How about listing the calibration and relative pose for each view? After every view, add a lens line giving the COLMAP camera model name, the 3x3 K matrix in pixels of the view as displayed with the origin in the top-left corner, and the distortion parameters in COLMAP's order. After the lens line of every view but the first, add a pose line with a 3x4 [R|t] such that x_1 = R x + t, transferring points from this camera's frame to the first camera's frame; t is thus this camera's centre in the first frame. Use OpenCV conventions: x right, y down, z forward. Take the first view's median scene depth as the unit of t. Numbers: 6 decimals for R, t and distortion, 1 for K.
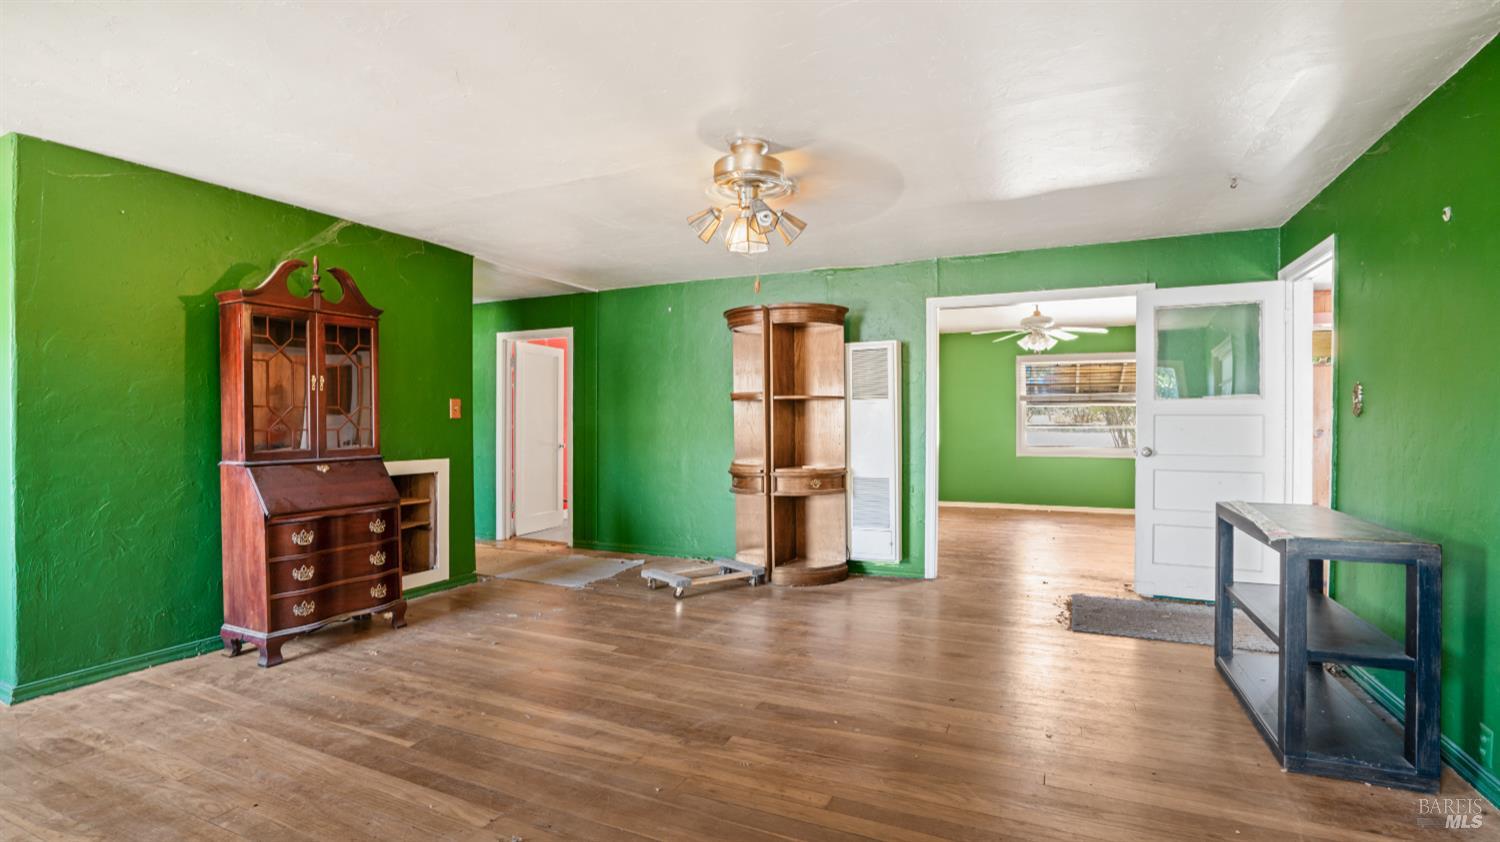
lens RADIAL K [[689.9, 0, 746.8], [0, 689.9, 419.6], [0, 0, 1]] dist [-0.041823, 0.000973]
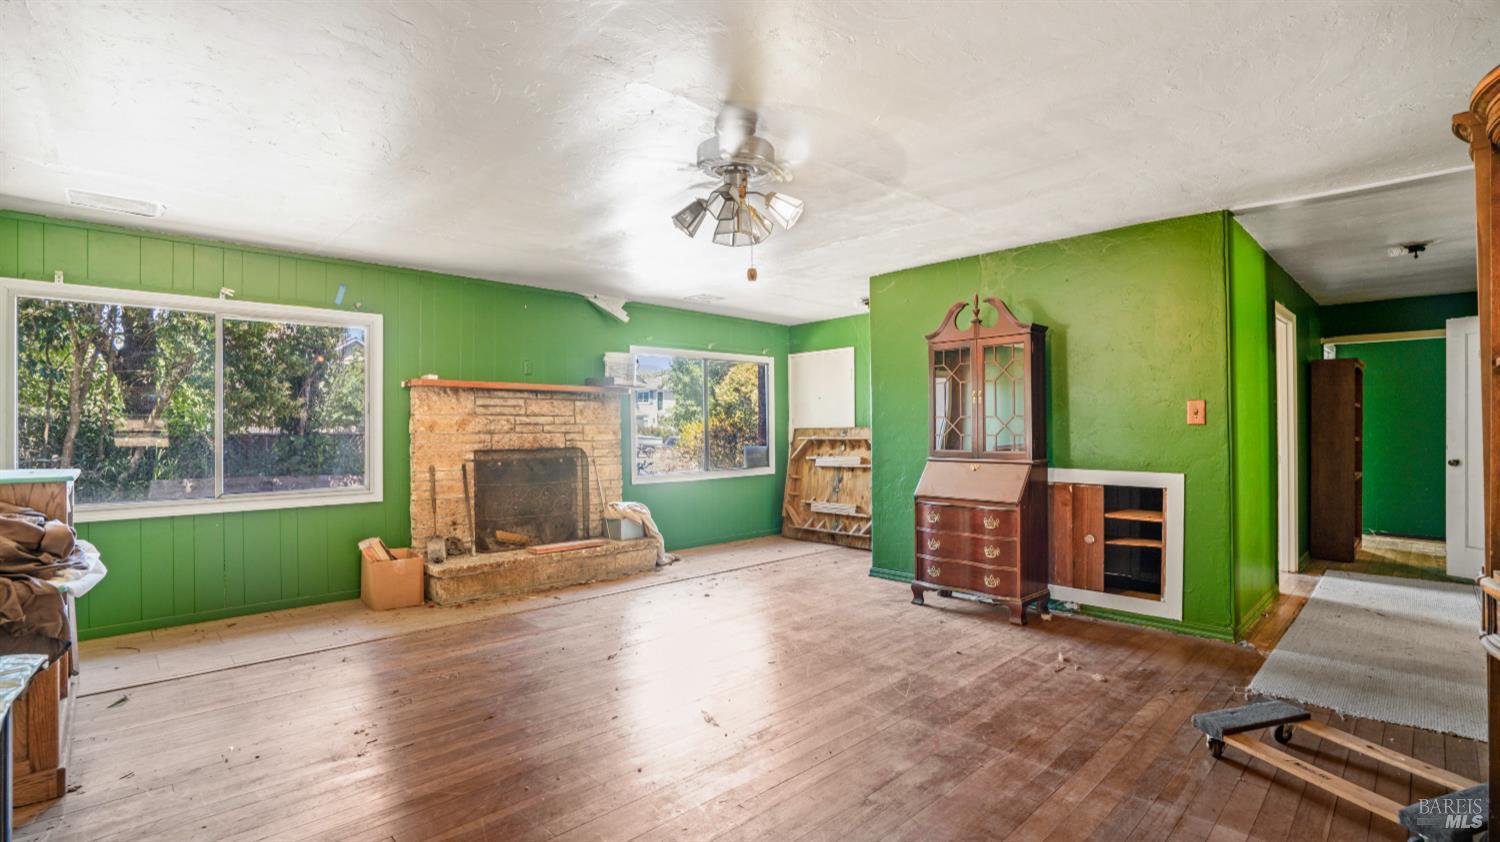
lens RADIAL K [[689.9, 0, 747.7], [0, 689.9, 425.1], [0, 0, 1]] dist [-0.041823, 0.000973]
pose [[-0.363033, -0.000116, -0.931776, 0.722937], [0.004932, 0.999986, -0.002046, -0.003098], [0.931763, -0.005338, -0.363028, 1.159625]]
